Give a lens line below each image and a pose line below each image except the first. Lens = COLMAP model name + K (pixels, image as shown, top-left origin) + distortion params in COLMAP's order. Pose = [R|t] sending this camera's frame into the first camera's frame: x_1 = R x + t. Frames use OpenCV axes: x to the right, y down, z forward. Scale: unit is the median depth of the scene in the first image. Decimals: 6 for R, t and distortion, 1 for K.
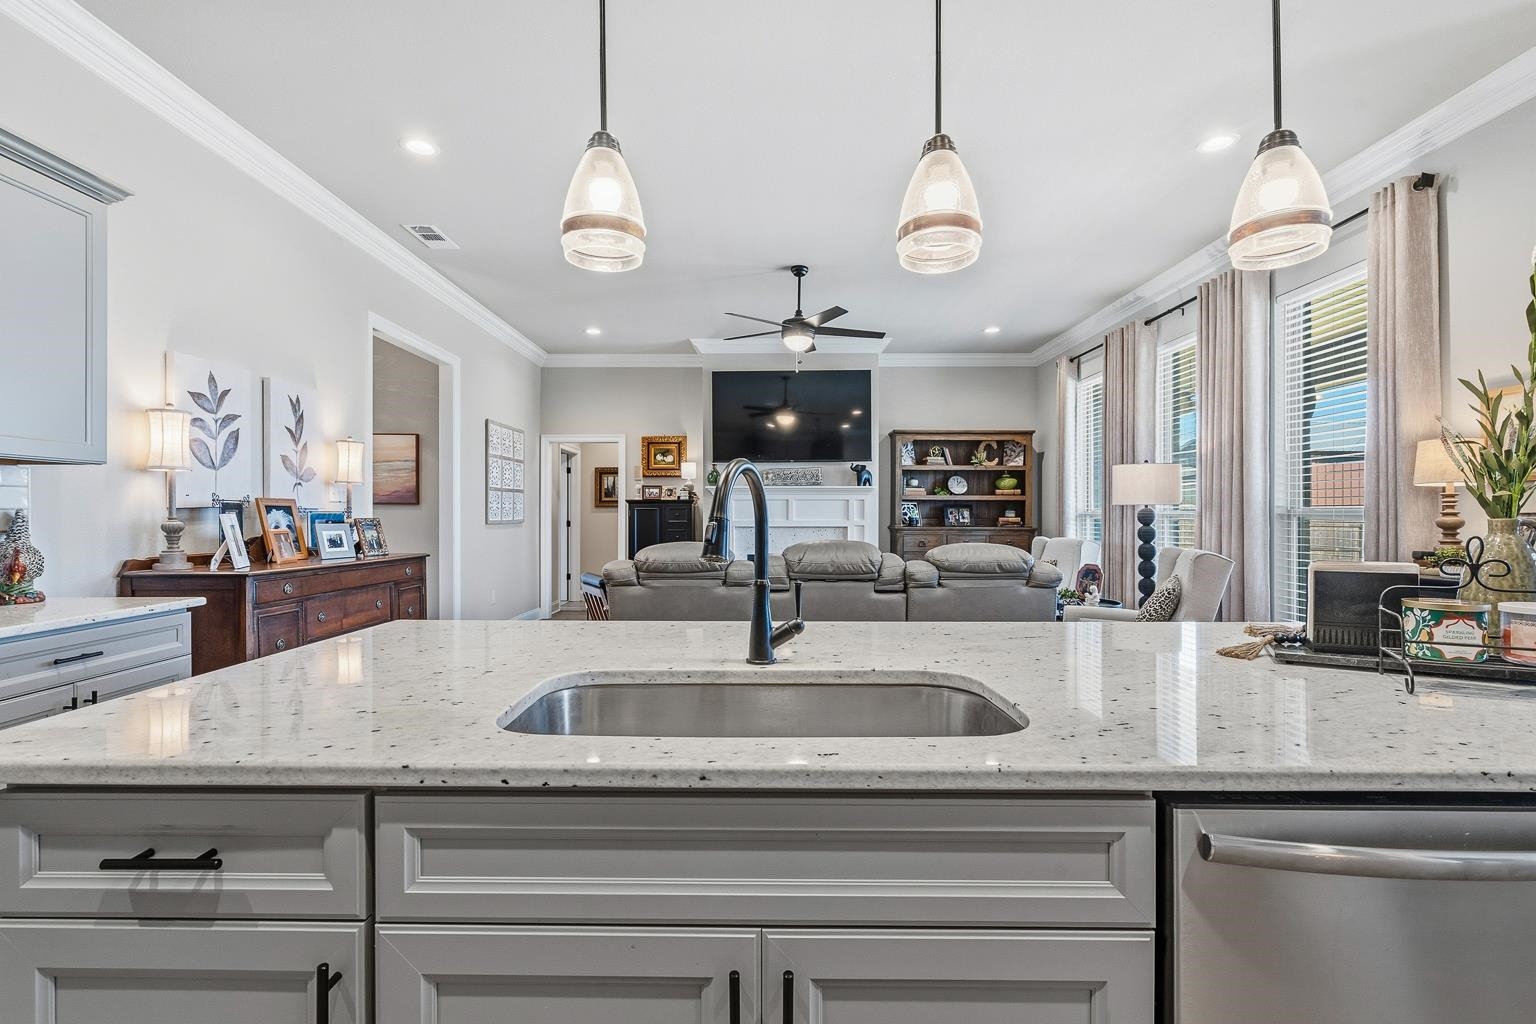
lens RADIAL K [[700.0, 0, 763.4], [0, 700.0, 514.5], [0, 0, 1]] dist [-0.001679, 0.000791]
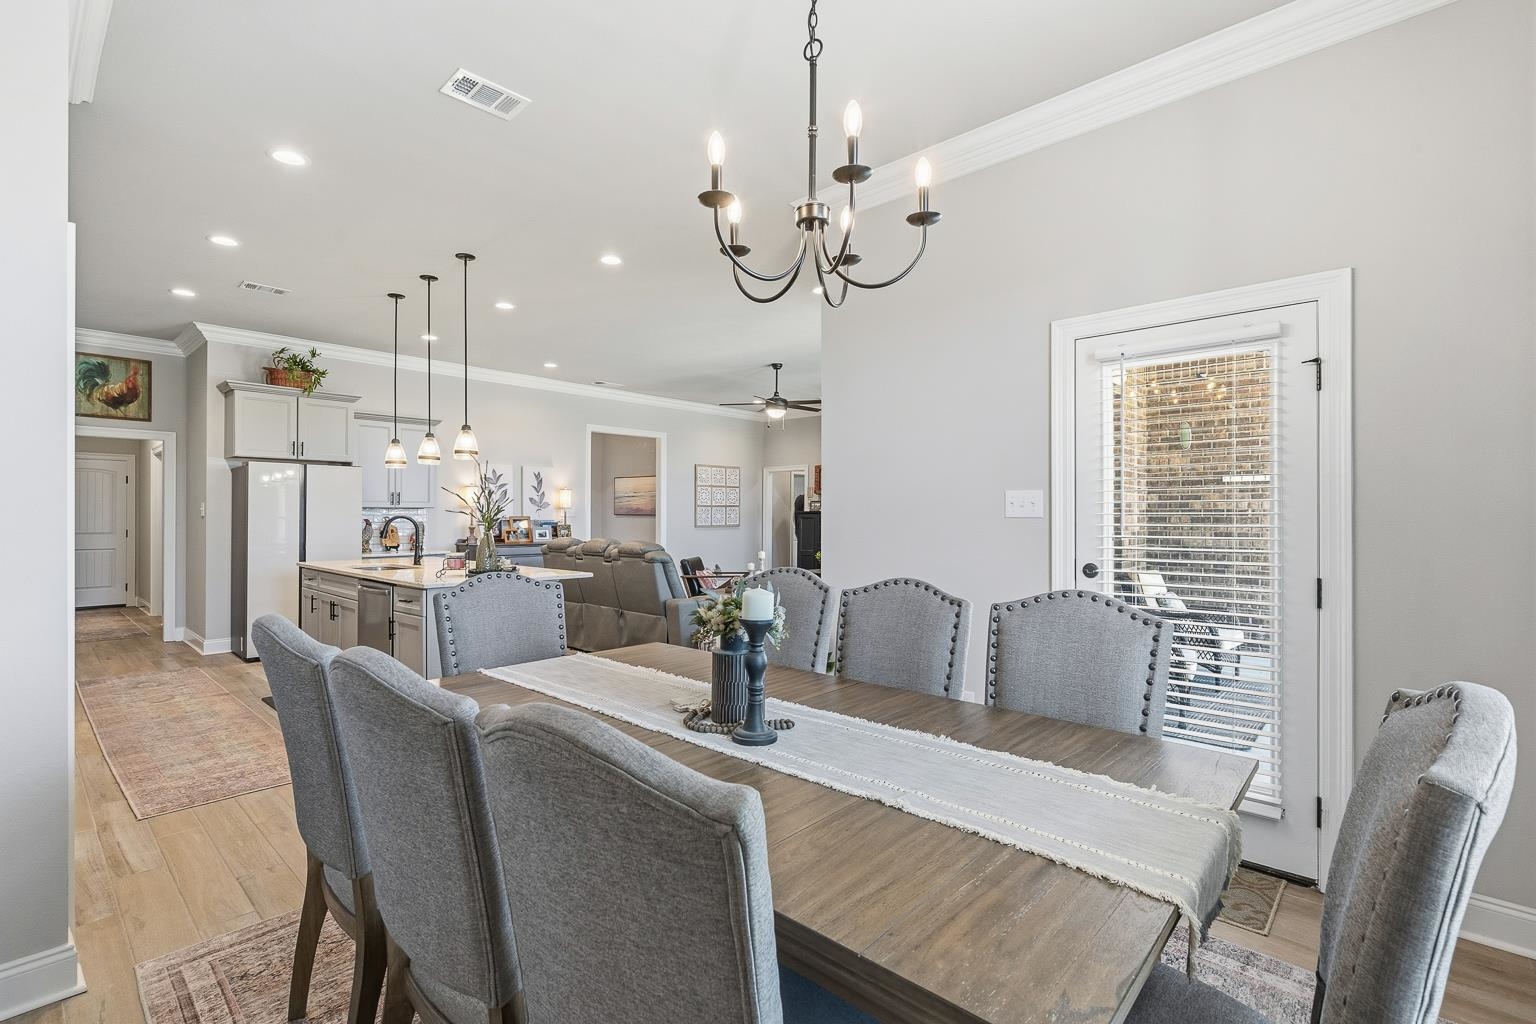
lens RADIAL K [[697.7, 0, 768.0], [0, 697.7, 512.0], [0, 0, 1]] dist [-0.003686, -0.000350]
pose [[0.743240, -0.001734, -0.669023, 0.761703], [-0.001625, 0.999989, -0.004398, -0.013845], [0.669023, 0.004356, 0.743229, -0.112766]]
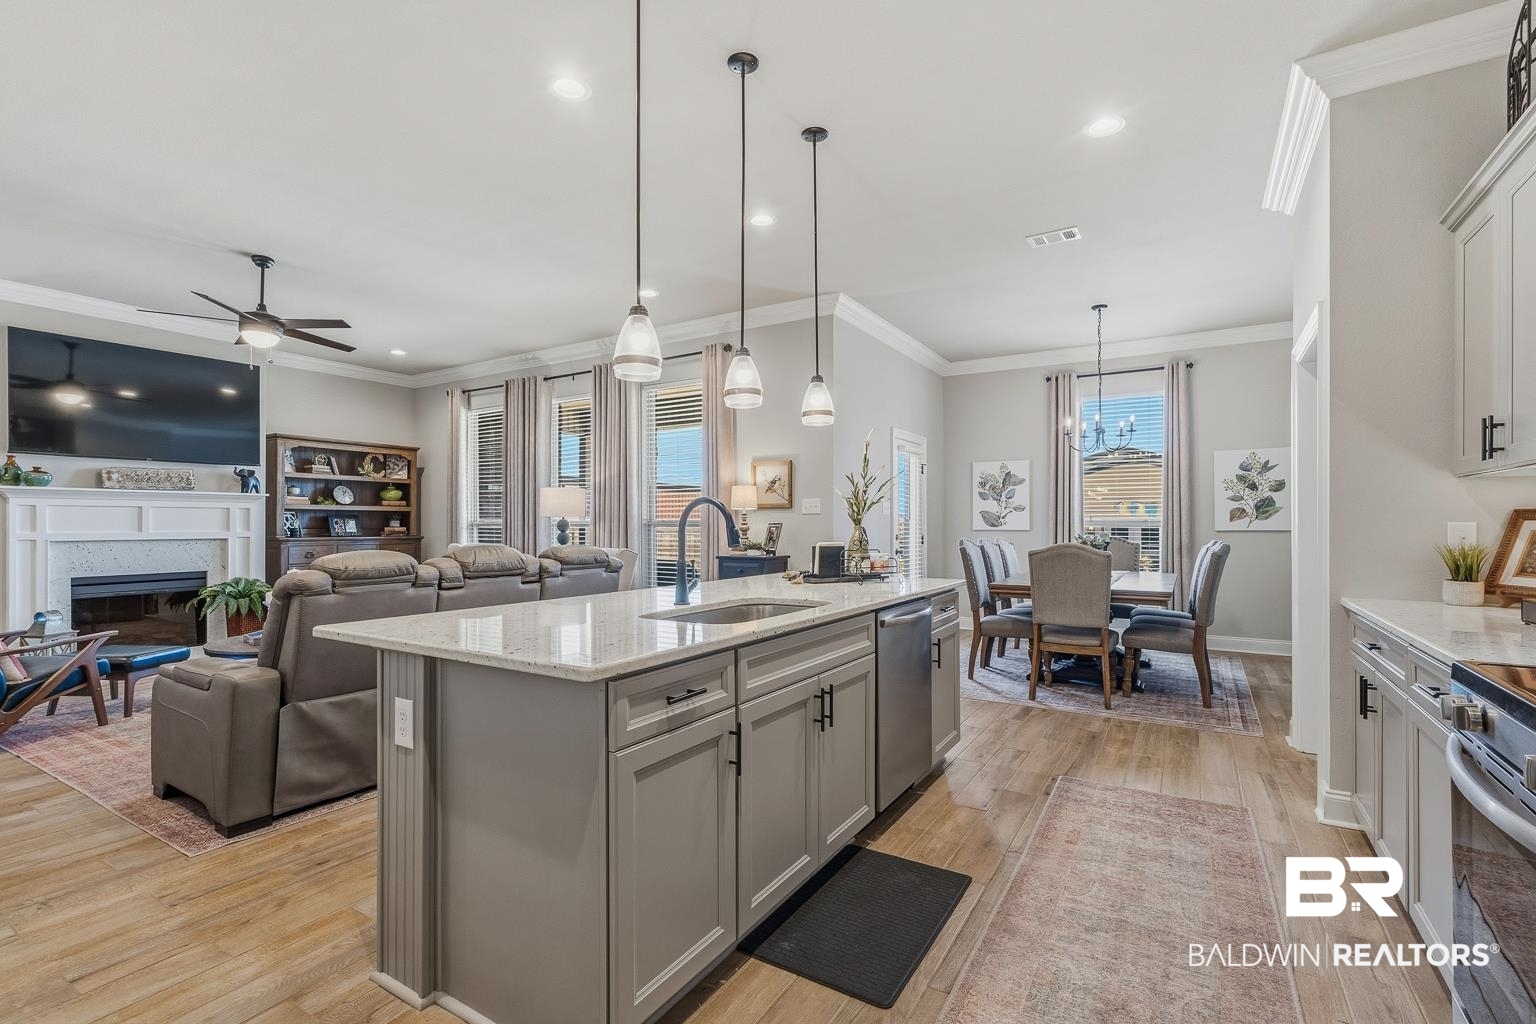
lens RADIAL K [[694.2, 0, 757.8], [0, 694.2, 529.0], [0, 0, 1]] dist [-0.005800, 0.000210]
pose [[0.530099, -0.007000, 0.847907, -0.266781], [0.001195, 0.999971, 0.007508, -0.000333], [-0.847935, -0.002967, 0.530092, -0.026794]]
